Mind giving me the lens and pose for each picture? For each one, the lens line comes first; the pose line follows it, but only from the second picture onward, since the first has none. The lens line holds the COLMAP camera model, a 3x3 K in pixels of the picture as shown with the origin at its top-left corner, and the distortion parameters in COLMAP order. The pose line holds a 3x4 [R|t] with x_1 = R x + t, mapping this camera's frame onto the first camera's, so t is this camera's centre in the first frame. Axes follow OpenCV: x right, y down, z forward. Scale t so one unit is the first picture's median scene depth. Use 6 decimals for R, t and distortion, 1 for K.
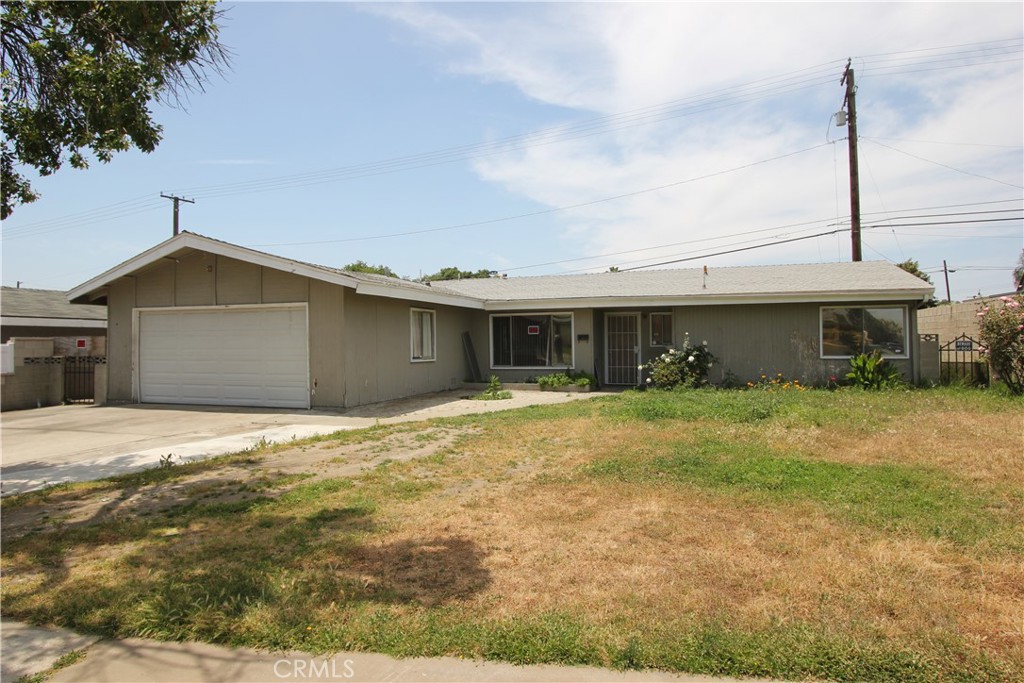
lens RADIAL K [[620.6, 0, 511.5], [0, 620.6, 330.3], [0, 0, 1]] dist [-0.013297, 0.000211]
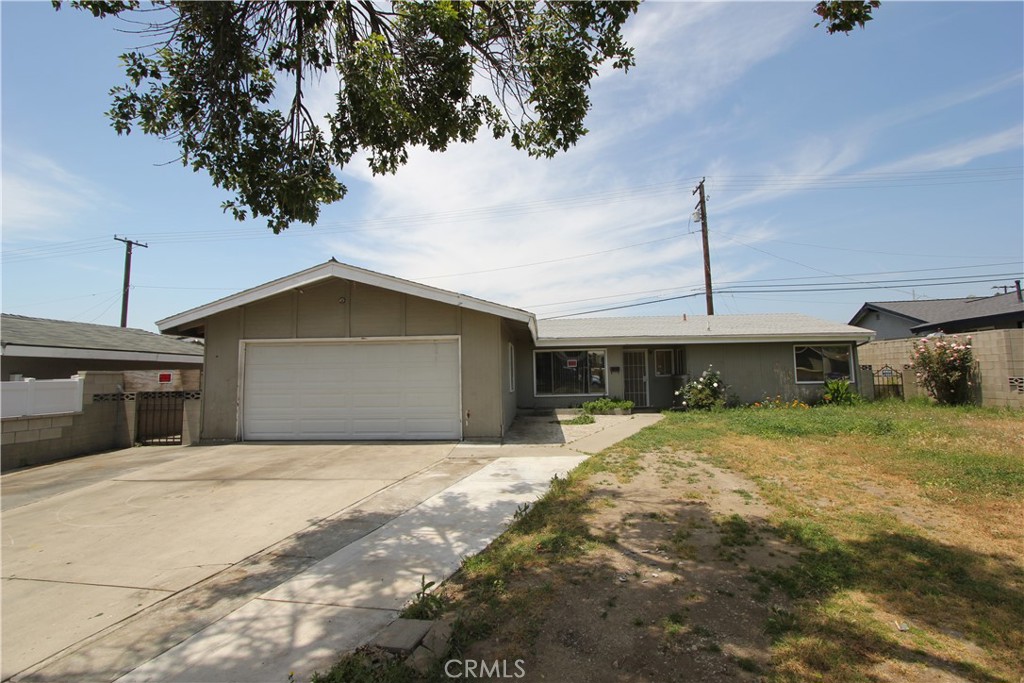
lens RADIAL K [[470.6, 0, 514.5], [0, 470.6, 330.4], [0, 0, 1]] dist [-0.015055, 0.000761]
pose [[0.962431, 0.017573, 0.270958, -0.387944], [0.002960, 0.997165, -0.075185, 0.005266], [-0.271511, 0.073162, 0.959650, 0.191021]]
